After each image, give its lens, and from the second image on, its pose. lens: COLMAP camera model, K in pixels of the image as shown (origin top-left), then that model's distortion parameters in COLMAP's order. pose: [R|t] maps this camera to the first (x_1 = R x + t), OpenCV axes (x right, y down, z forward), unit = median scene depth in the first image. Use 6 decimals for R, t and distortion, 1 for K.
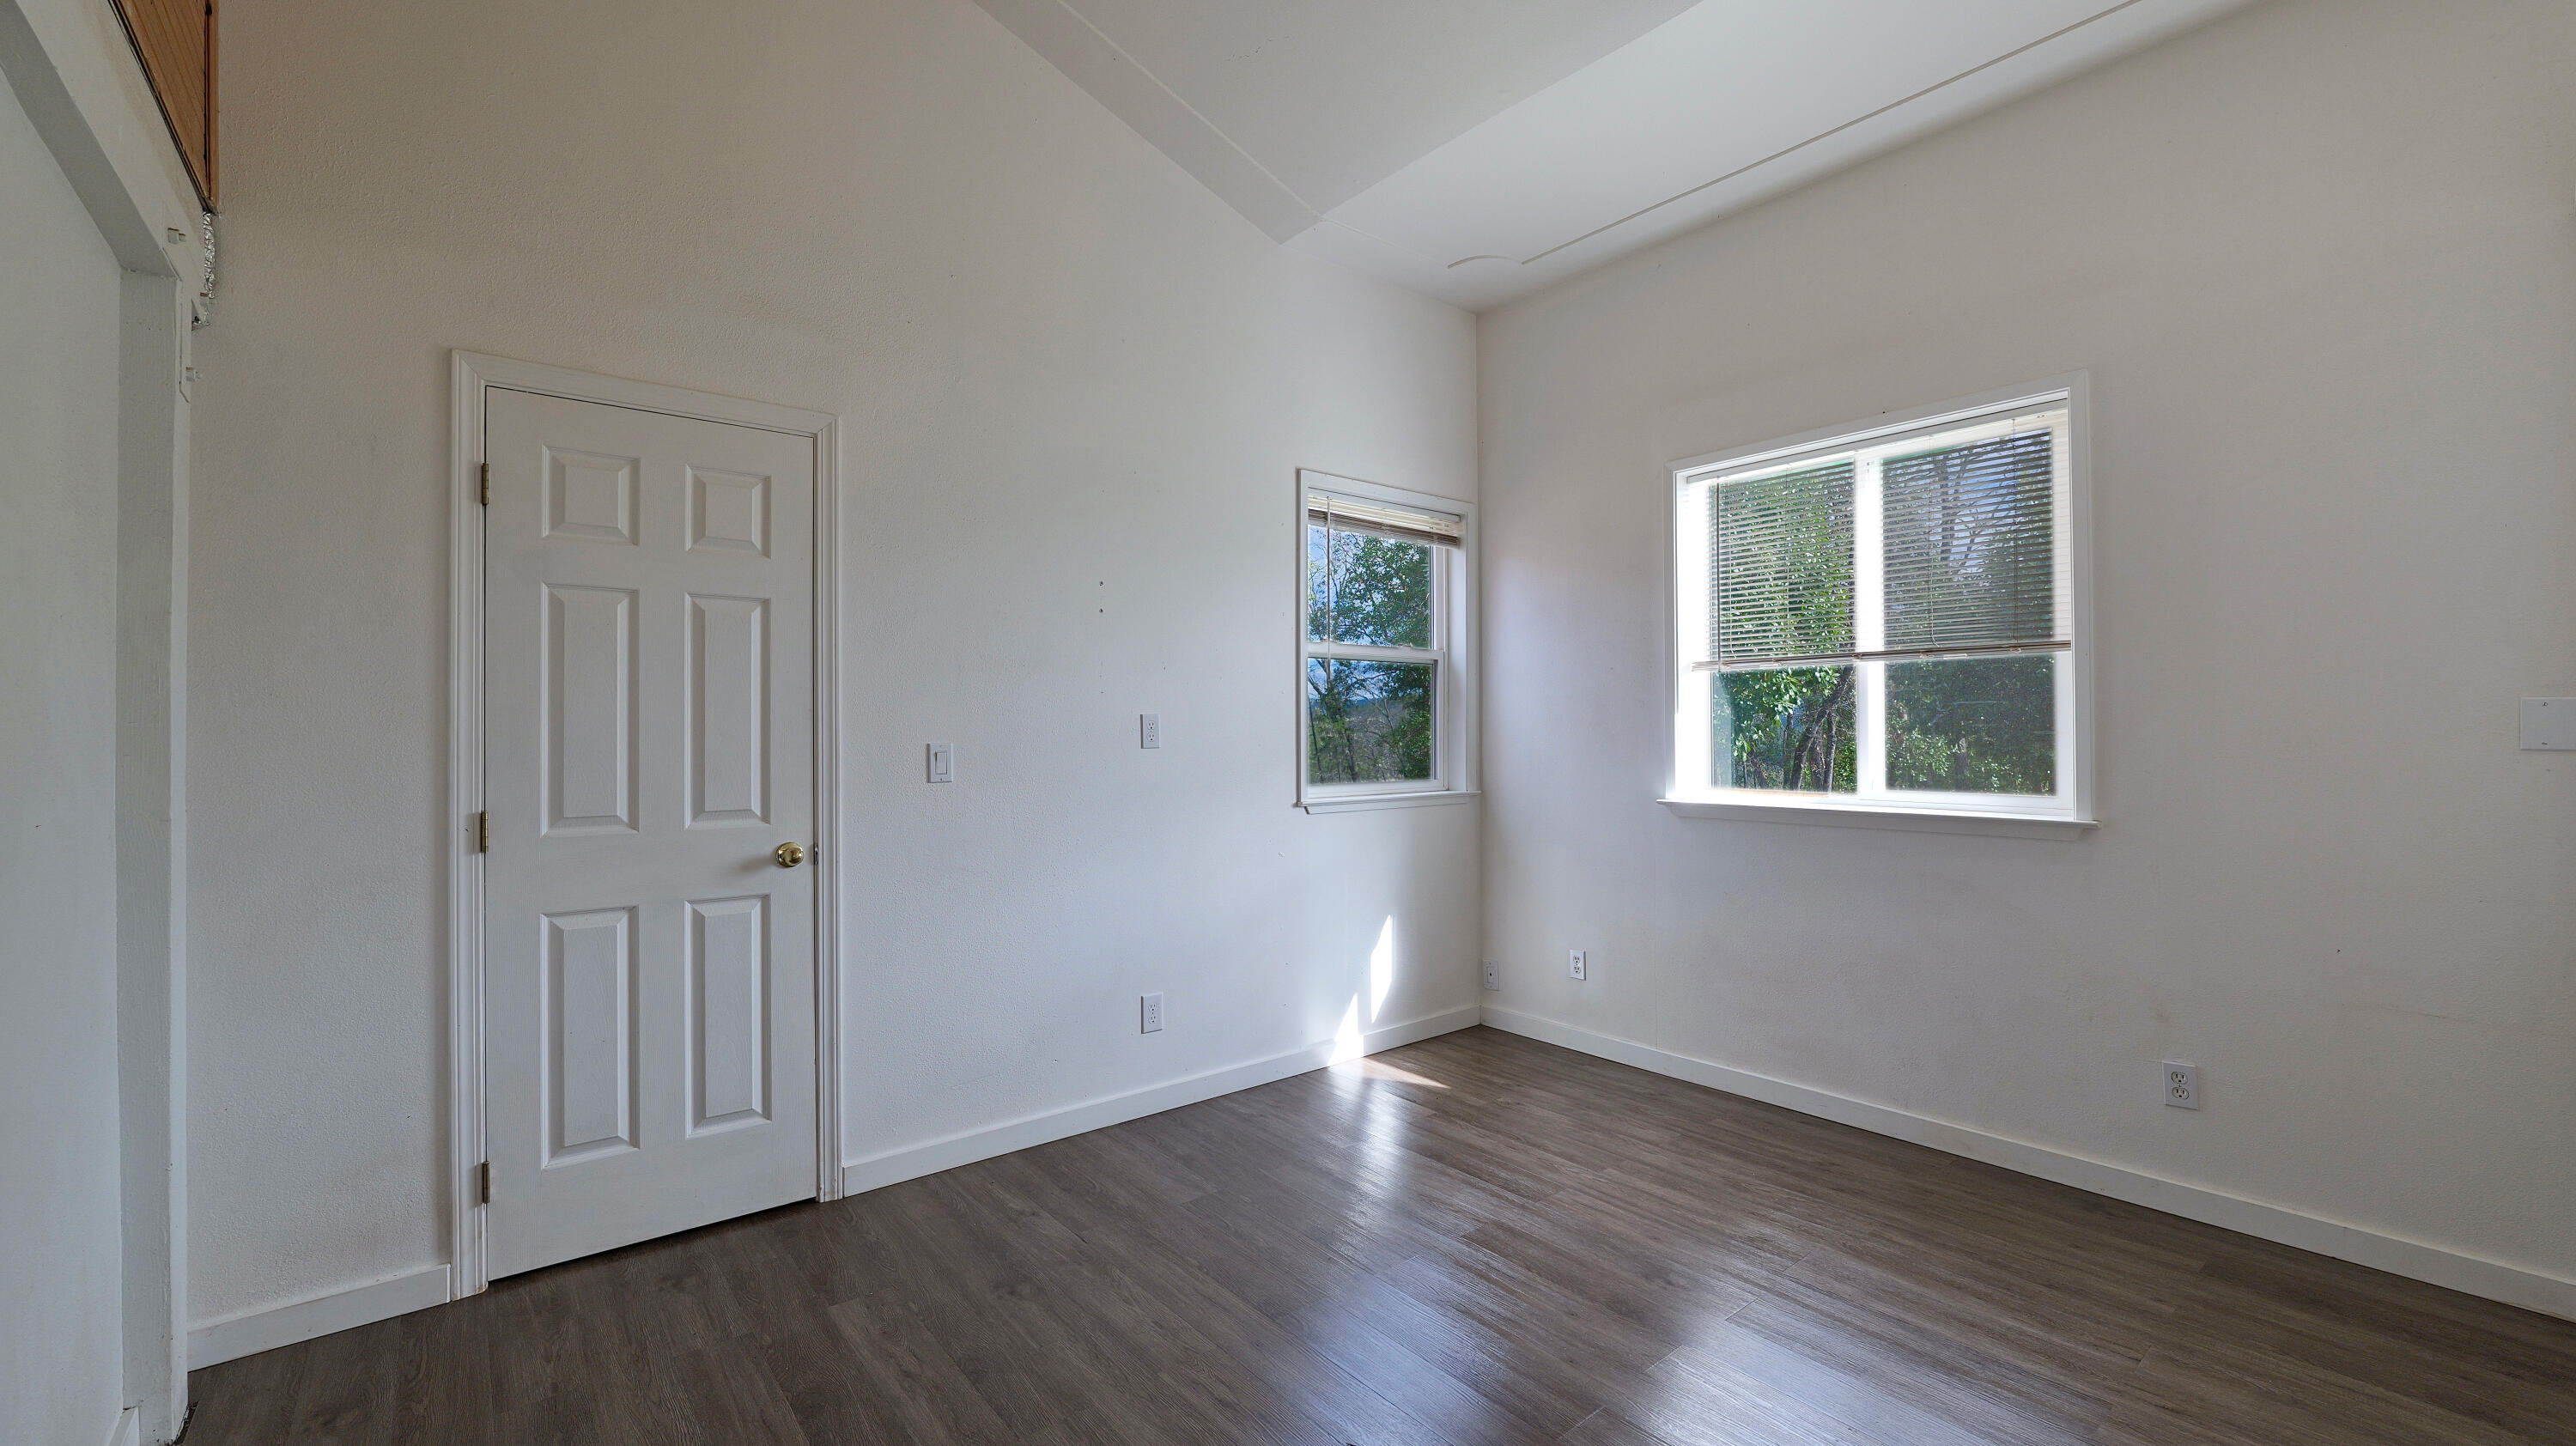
lens RADIAL K [[1070.0, 0, 1292.0], [0, 1070.0, 718.2], [0, 0, 1]] dist [-0.014333, 0.002615]
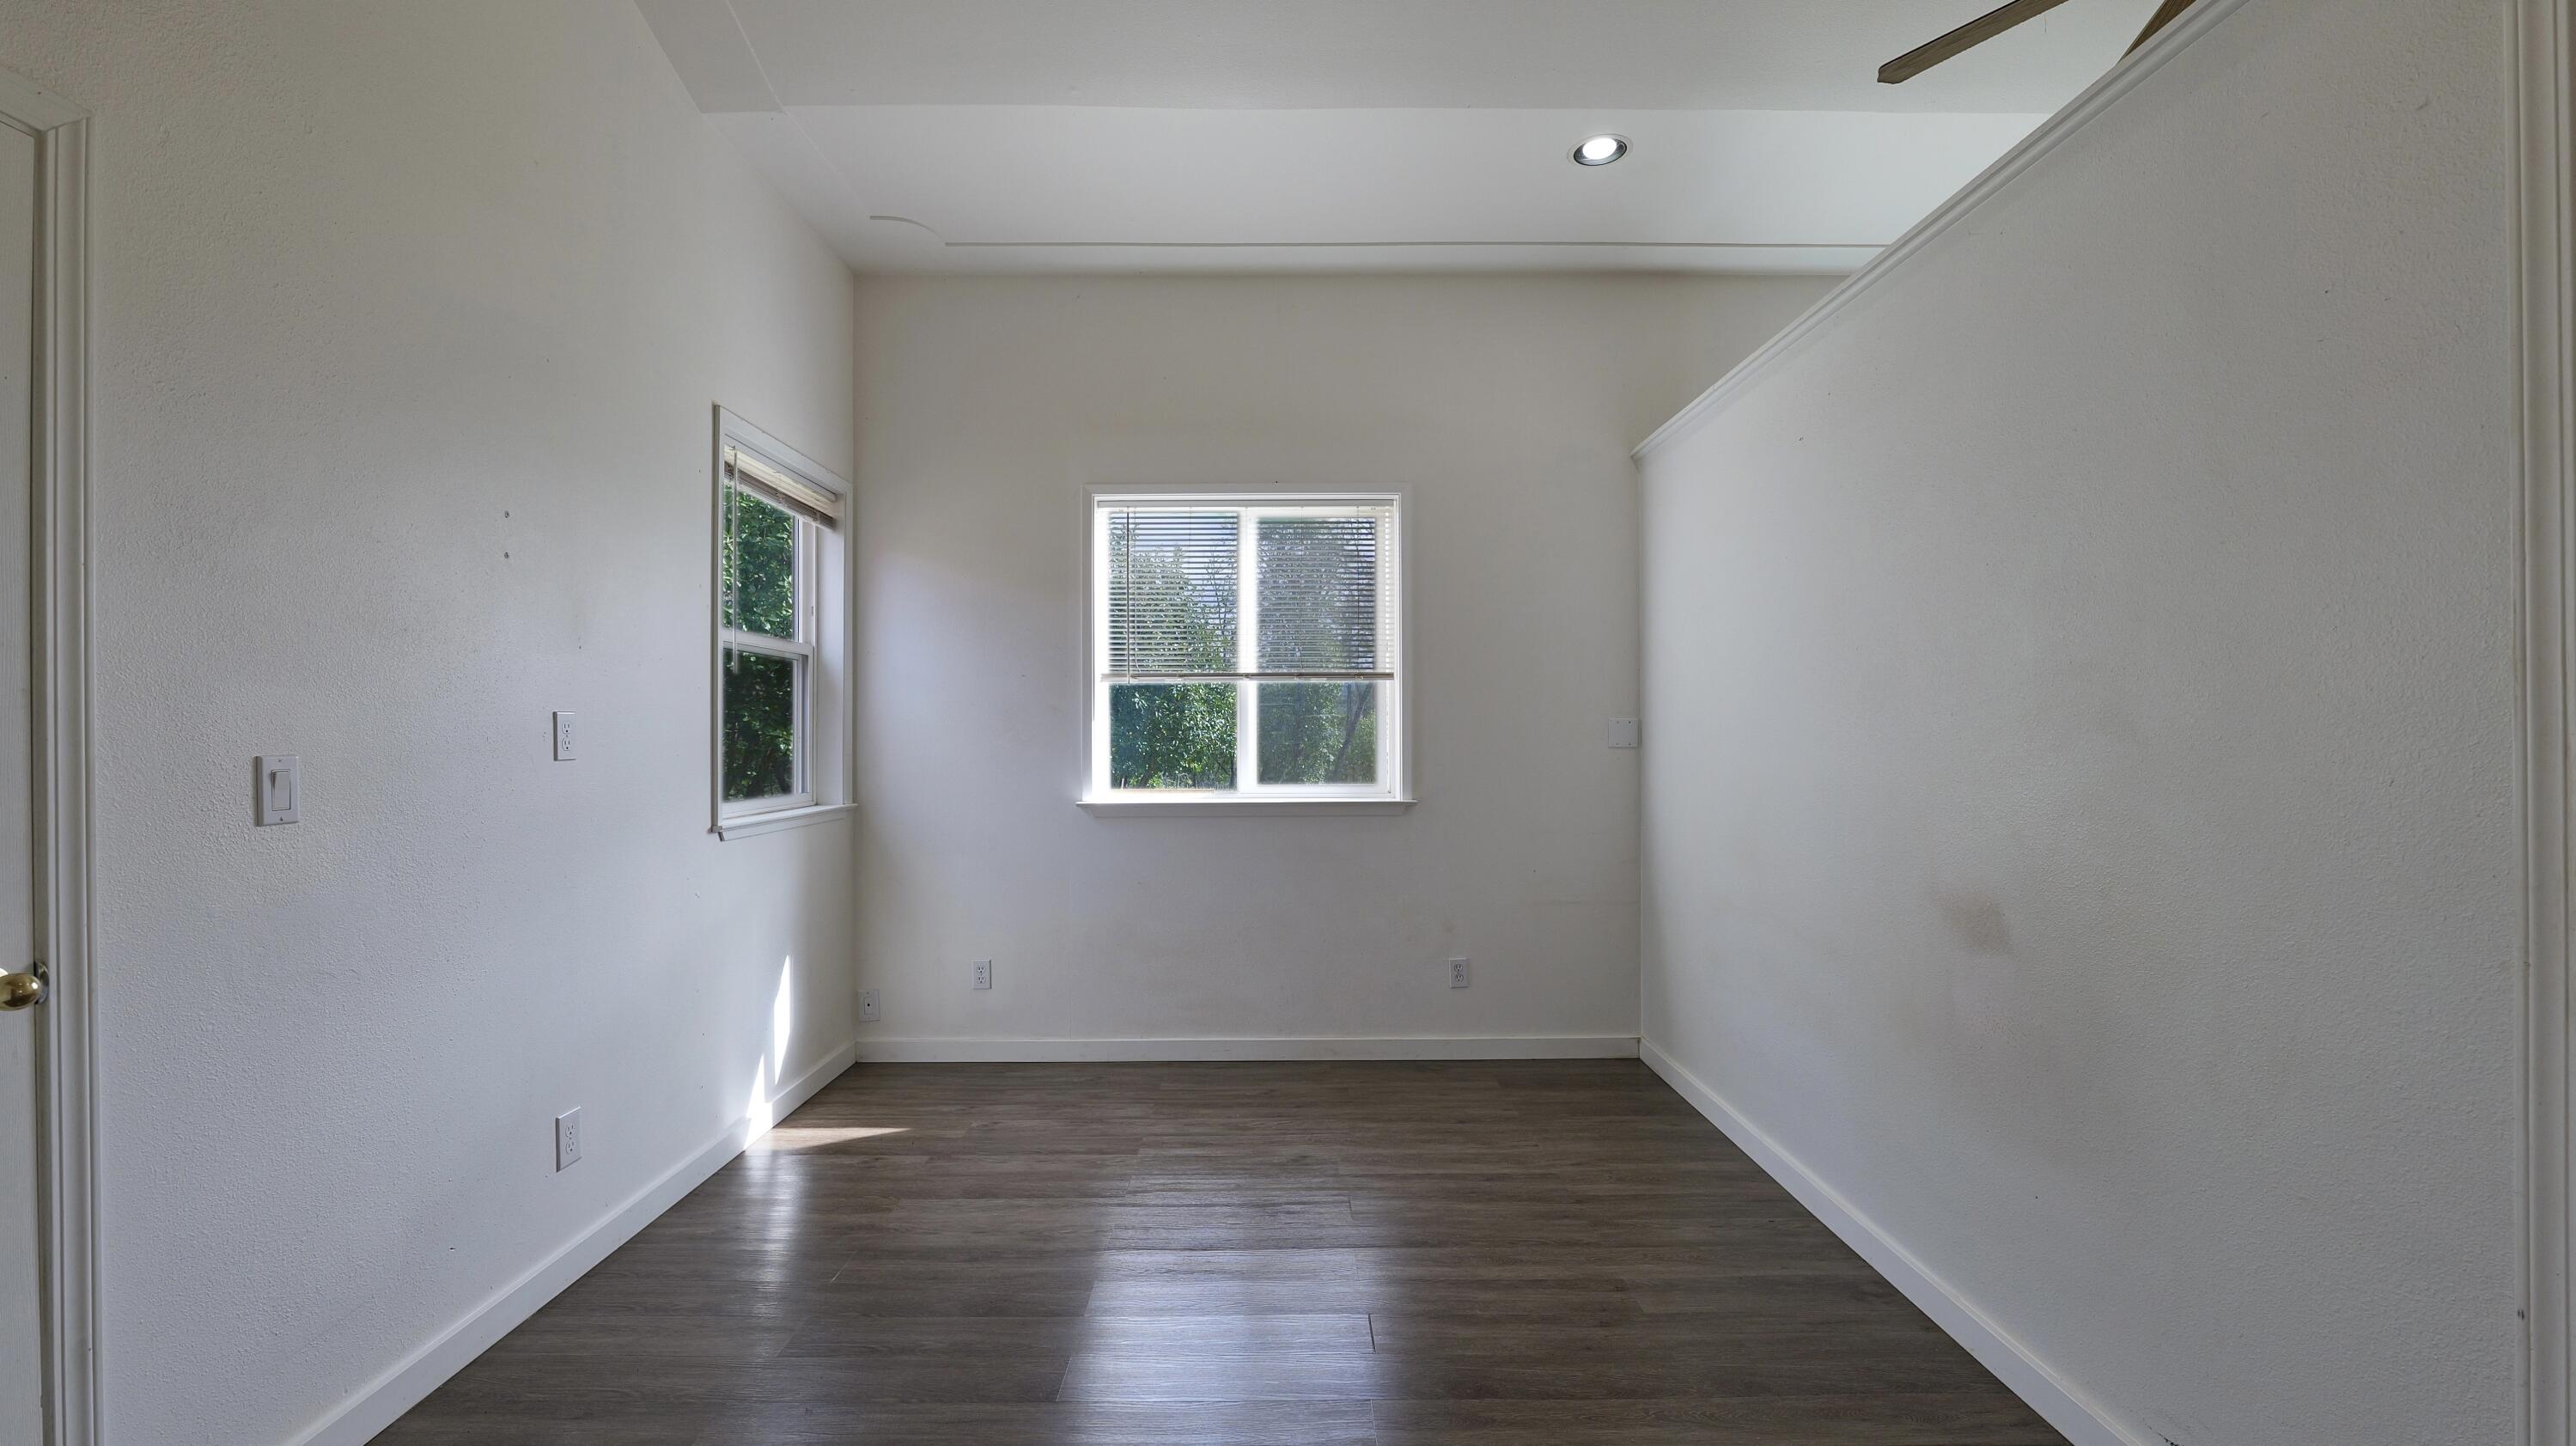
lens RADIAL K [[1070.1, 0, 1287.5], [0, 1070.1, 726.2], [0, 0, 1]] dist [-0.014333, 0.002615]
pose [[0.613653, 0.009812, 0.789515, -0.427673], [-0.009388, 0.999943, -0.005130, 0.005427], [-0.789520, -0.004264, 0.613710, 0.219212]]
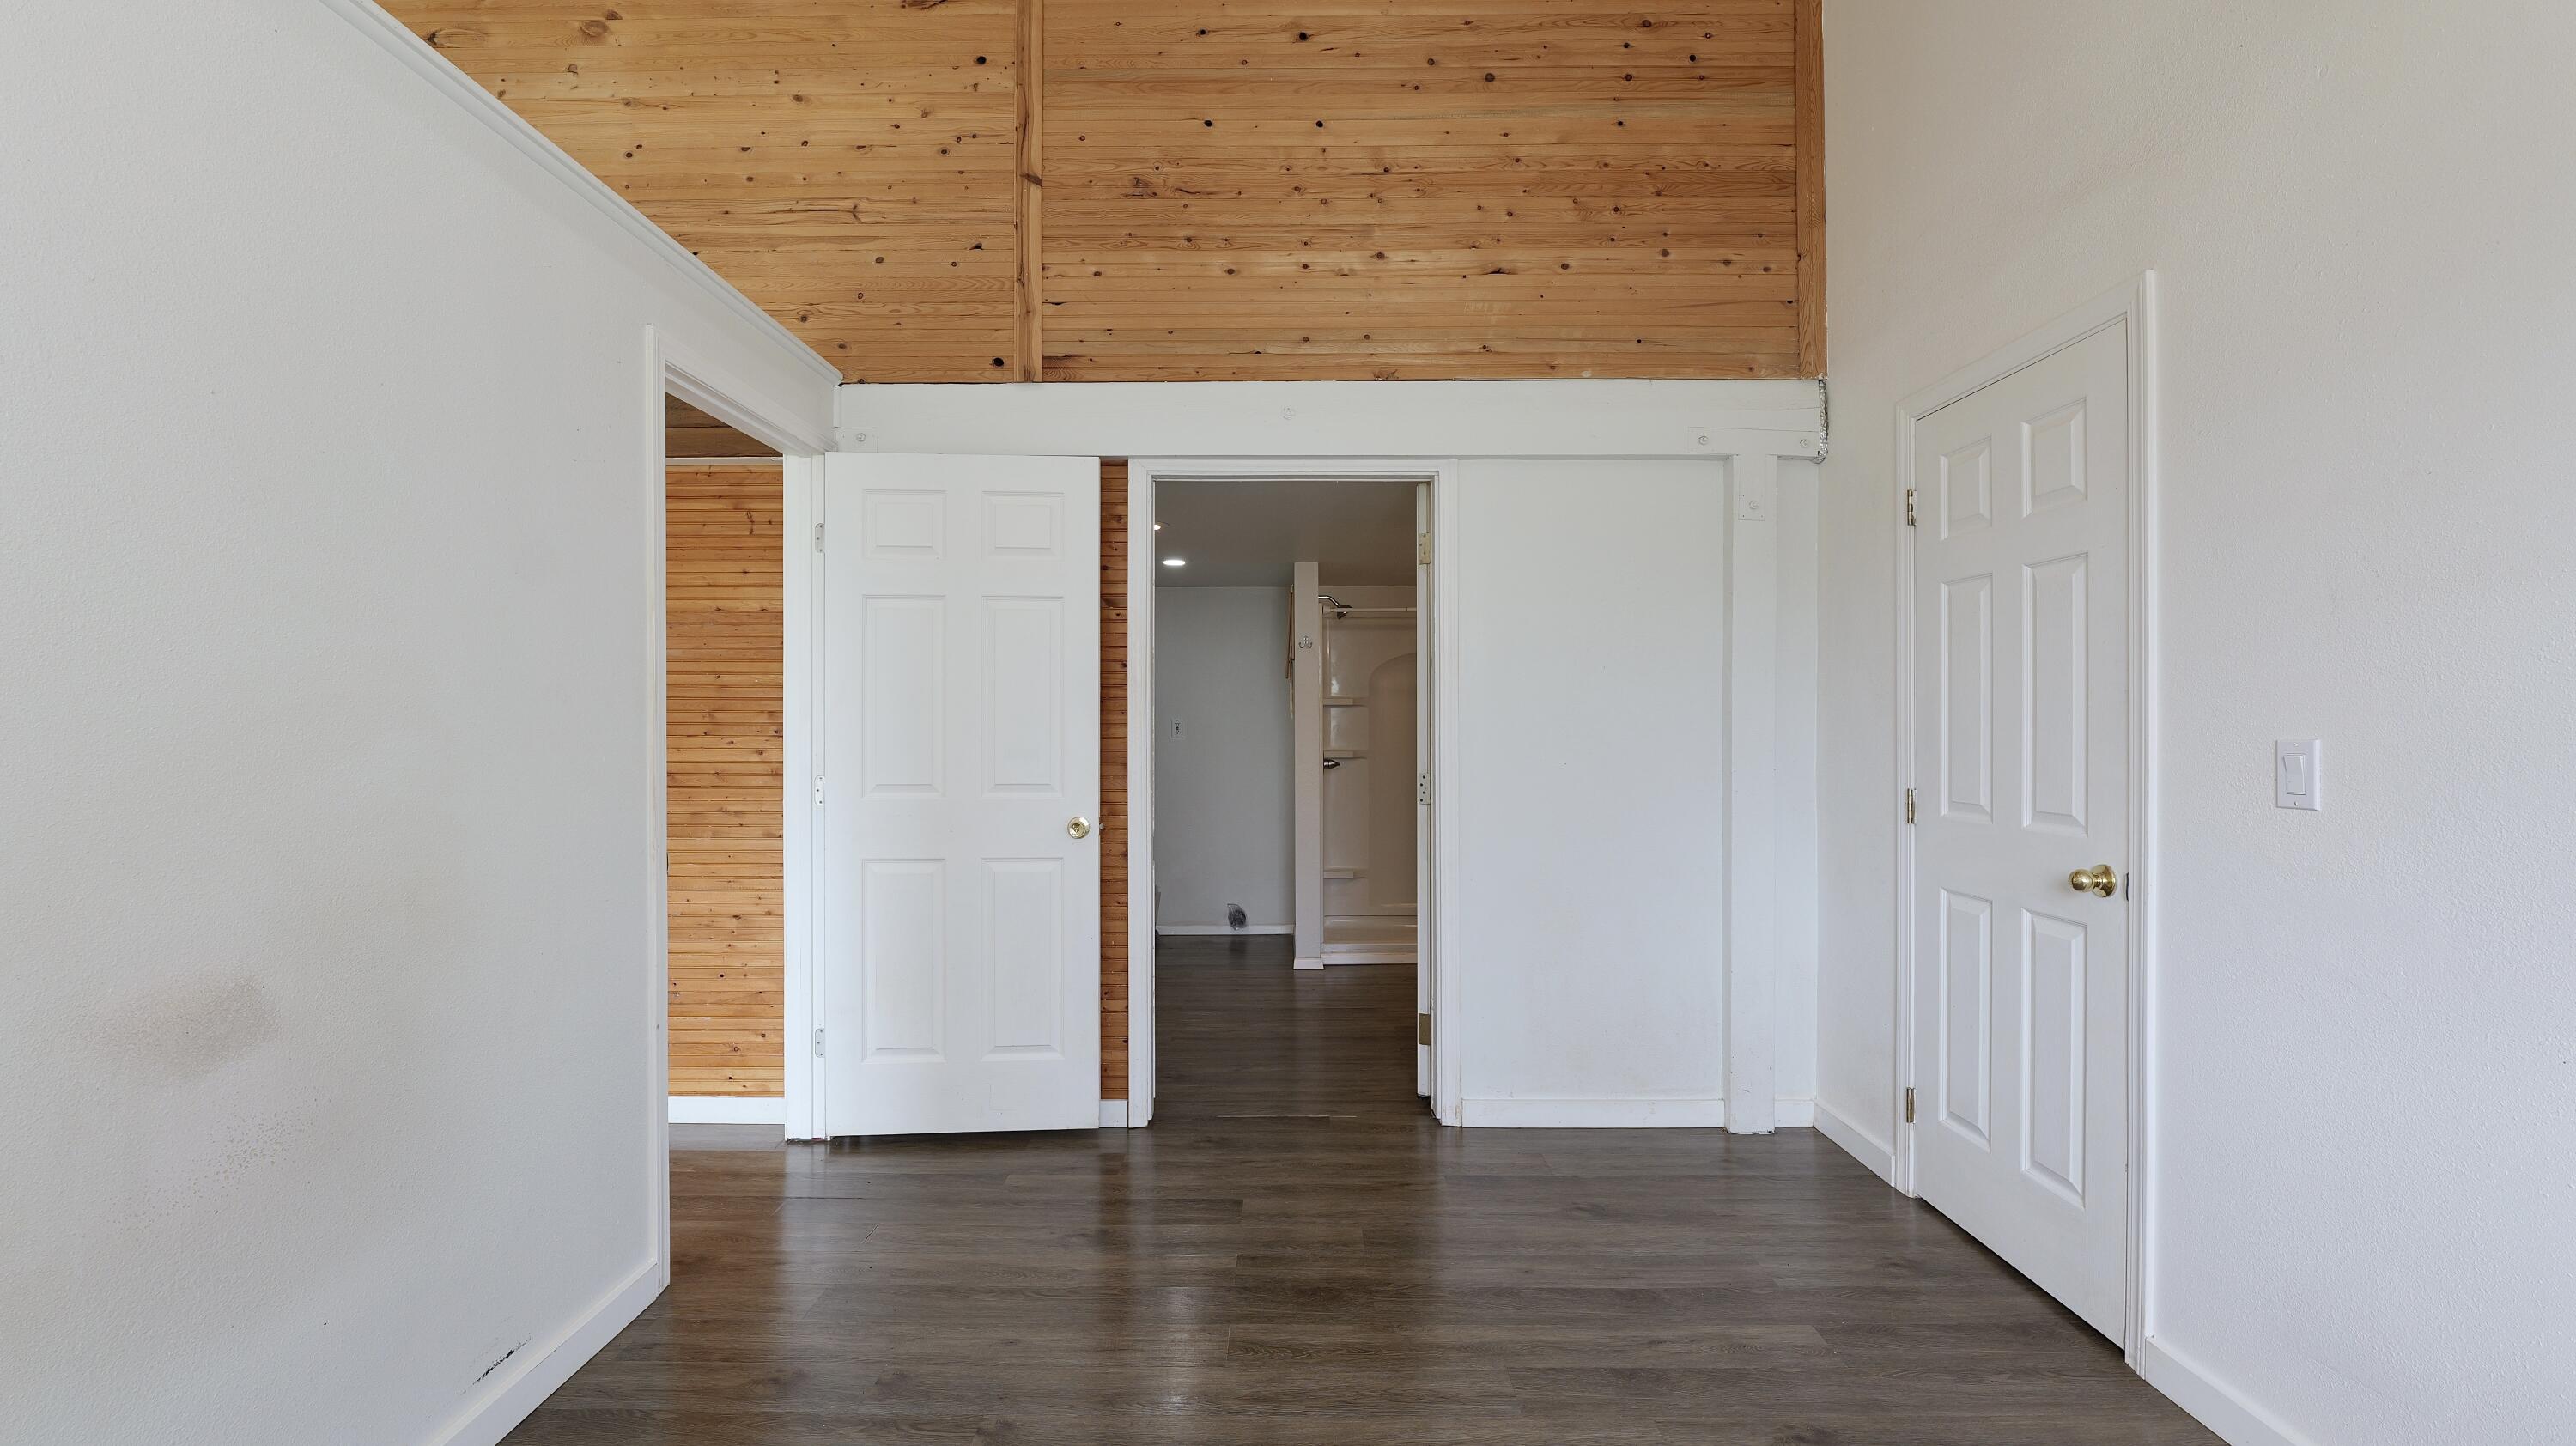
lens RADIAL K [[1018.4, 0, 1279.9], [0, 1018.4, 723.2], [0, 0, 1]] dist [-0.000622, -0.000257]
pose [[-0.637534, 0.003592, -0.770413, 0.416218], [0.015868, 0.999838, -0.008469, 0.010649], [0.770258, -0.017624, -0.637488, 0.894862]]
